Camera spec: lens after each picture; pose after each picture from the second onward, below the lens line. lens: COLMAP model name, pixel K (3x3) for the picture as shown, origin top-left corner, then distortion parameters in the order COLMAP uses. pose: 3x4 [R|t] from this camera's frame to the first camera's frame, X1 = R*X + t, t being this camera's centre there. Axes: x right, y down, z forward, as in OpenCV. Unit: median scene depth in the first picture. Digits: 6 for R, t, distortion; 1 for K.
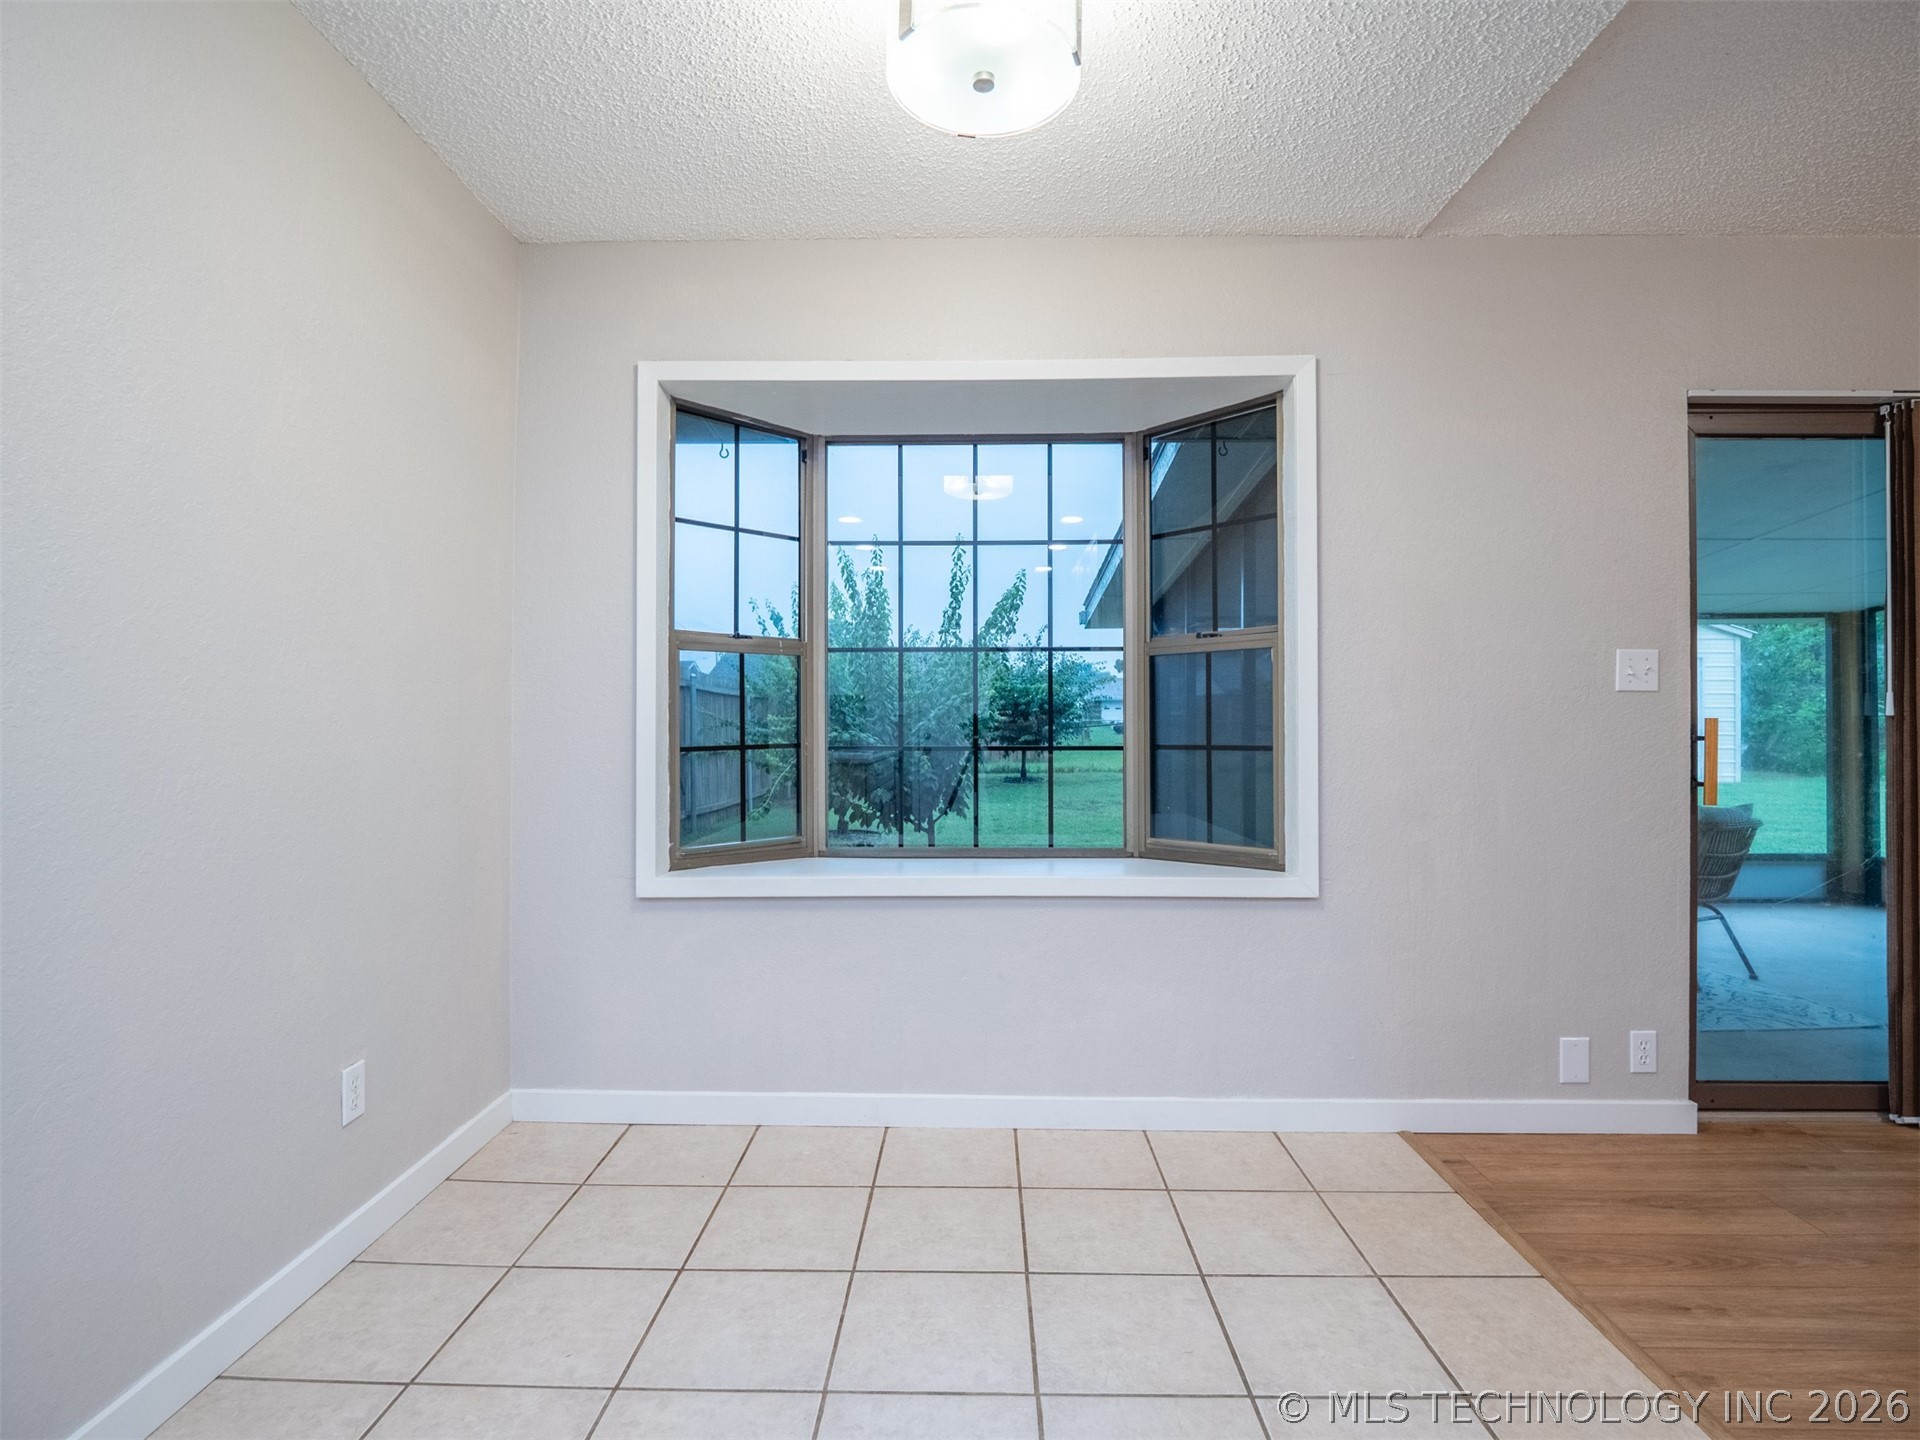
lens RADIAL K [[945.2, 0, 951.1], [0, 945.2, 717.3], [0, 0, 1]] dist [-0.011397, 0.000501]
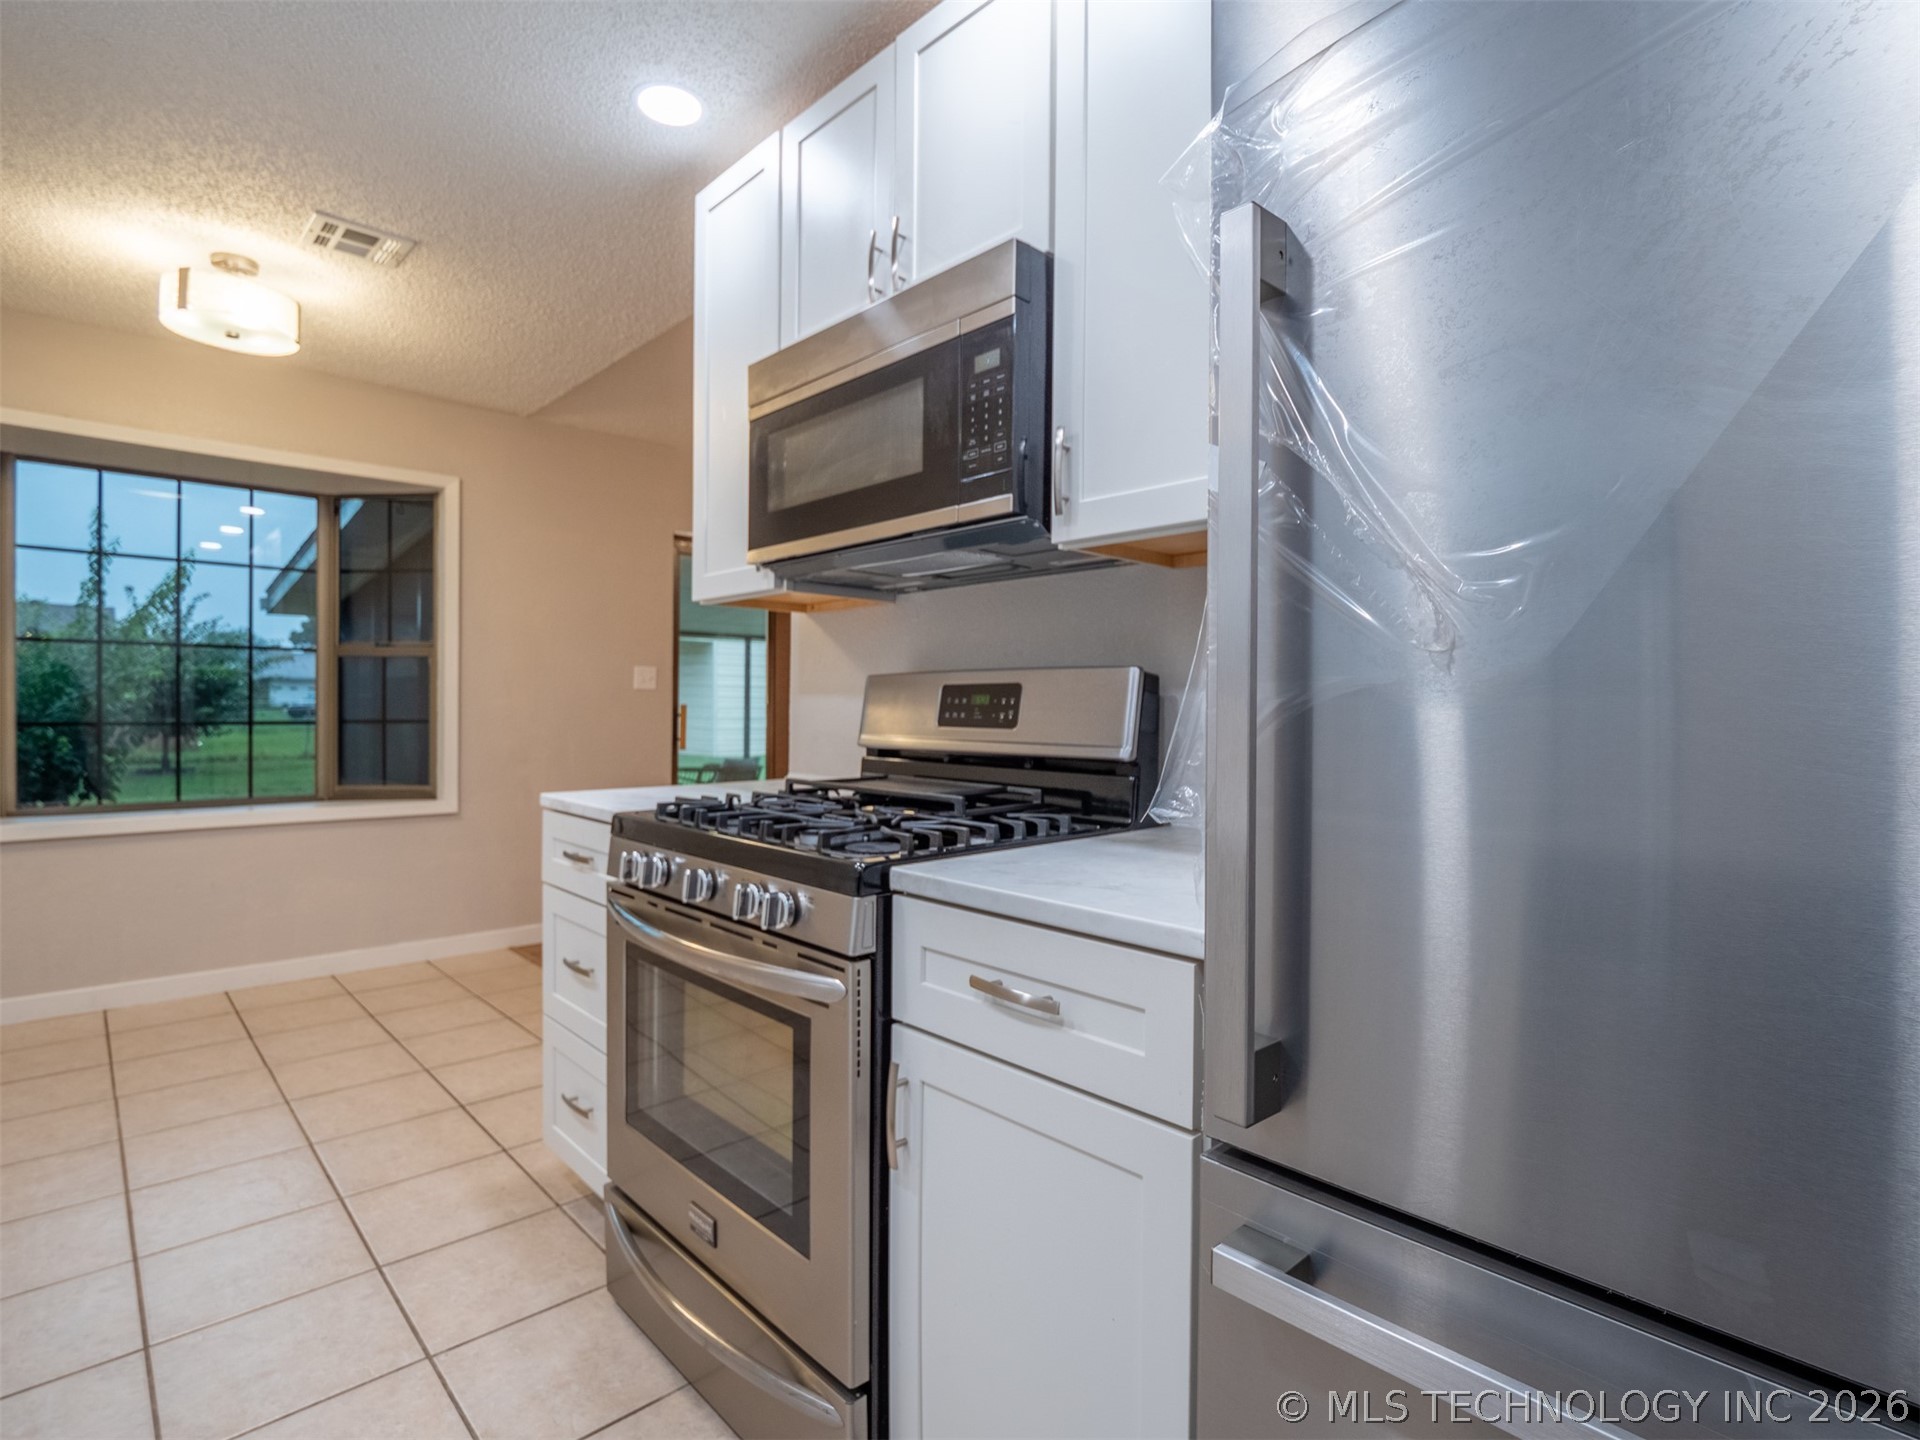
lens RADIAL K [[945.2, 0, 951.0], [0, 945.2, 709.5], [0, 0, 1]] dist [-0.011397, 0.000501]
pose [[0.707266, 0.005930, 0.706923, -0.128604], [-0.011426, 0.999930, 0.003045, -0.000848], [-0.706855, -0.010231, 0.707284, -0.608671]]
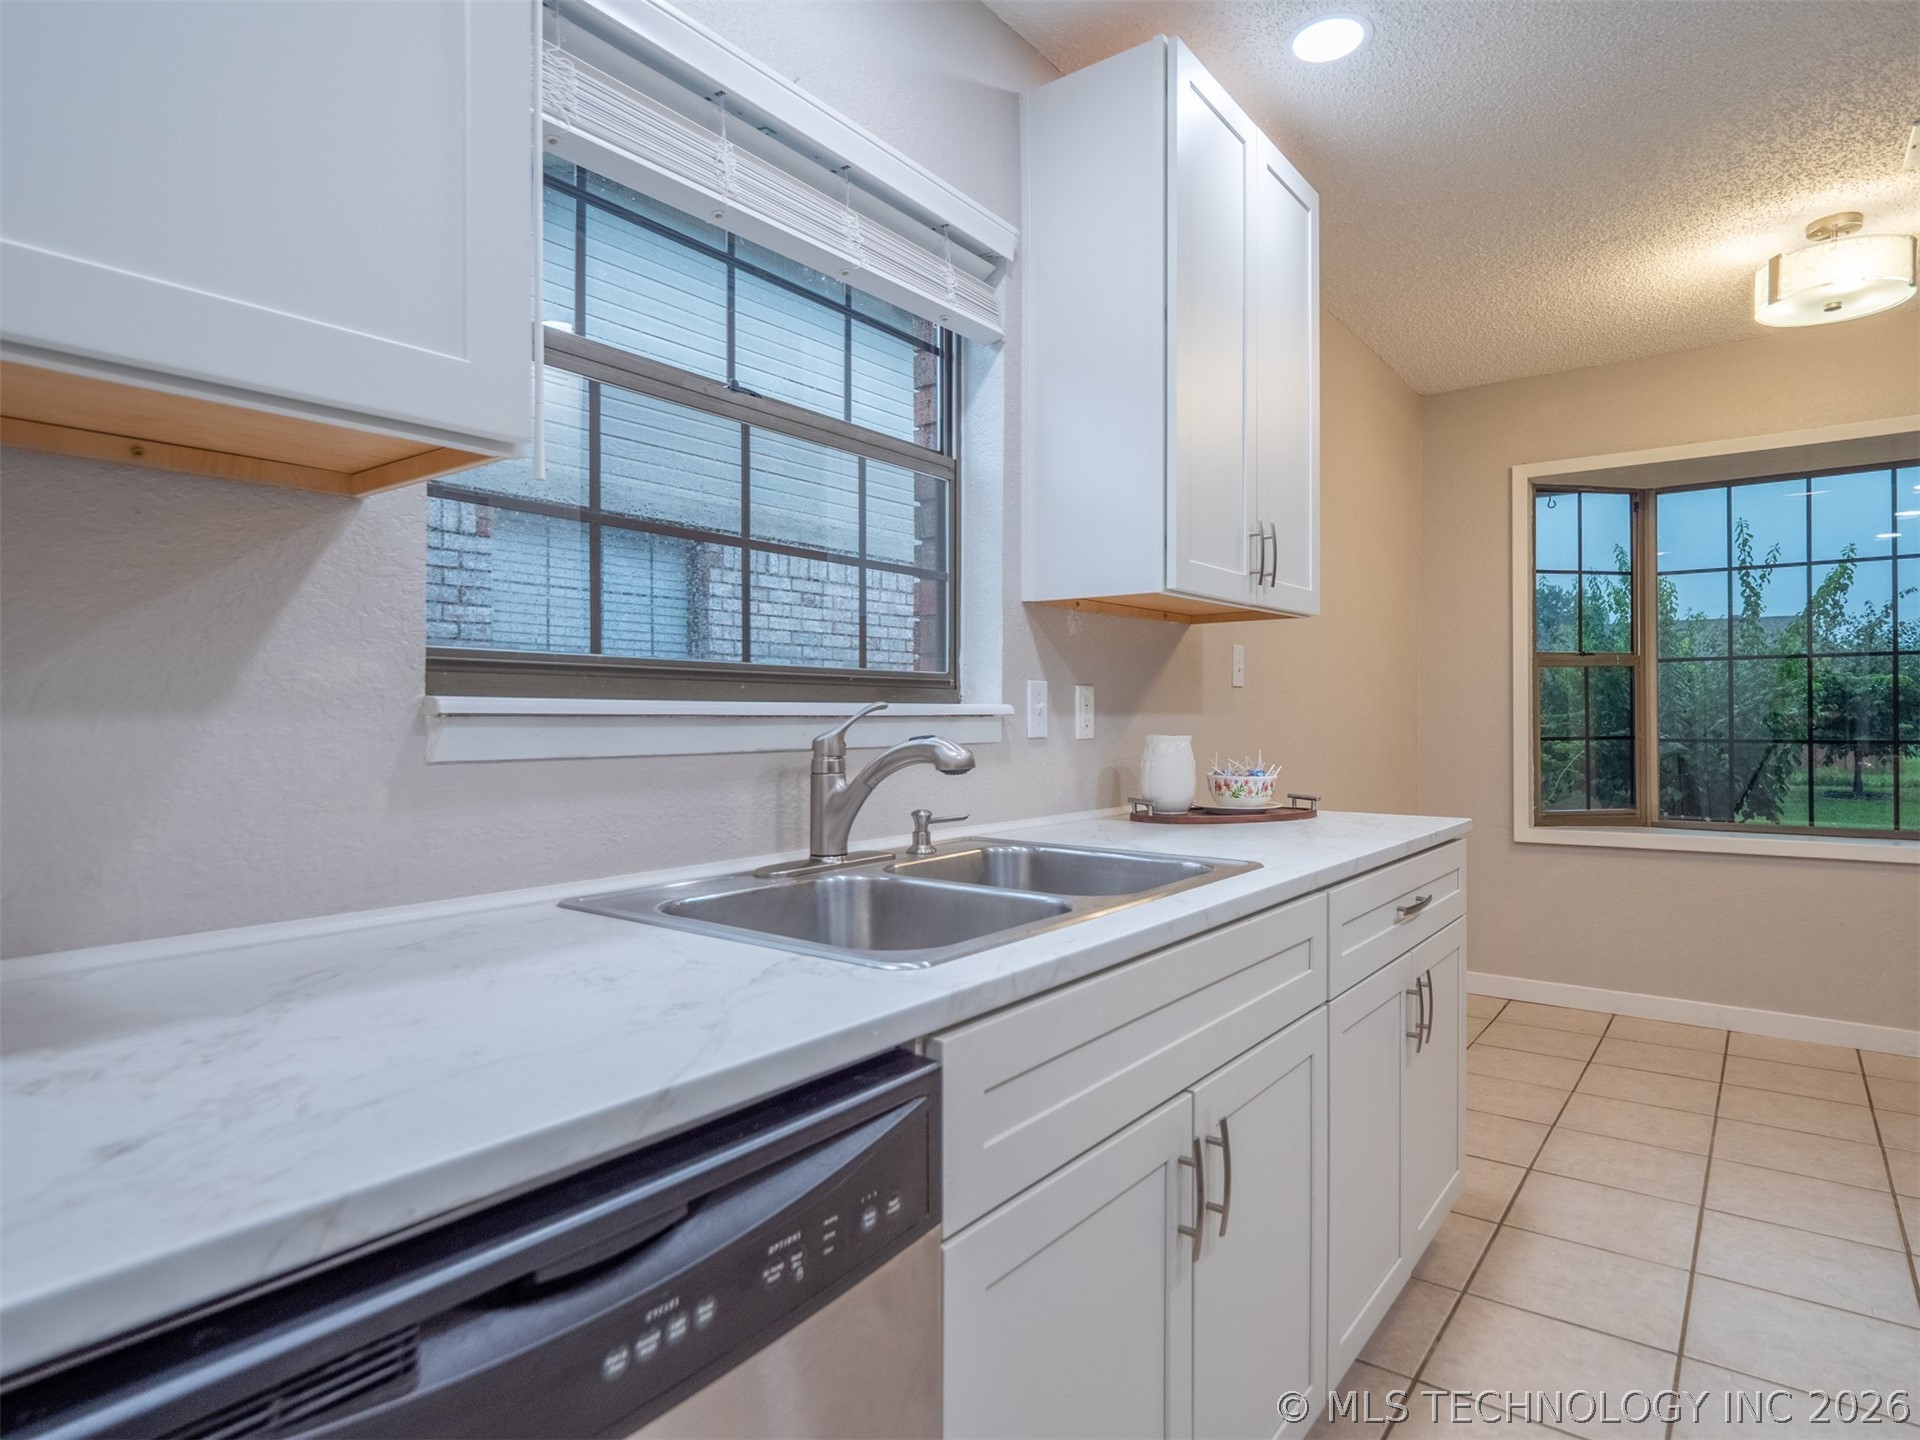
lens RADIAL K [[1064.9, 0, 966.0], [0, 1064.9, 717.1], [0, 0, 1]] dist [-0.003263, 0.000278]
pose [[0.813705, -0.002578, -0.581272, -0.058591], [0.004316, 0.999989, 0.001606, -0.003657], [0.581262, -0.003816, 0.813708, -0.651756]]
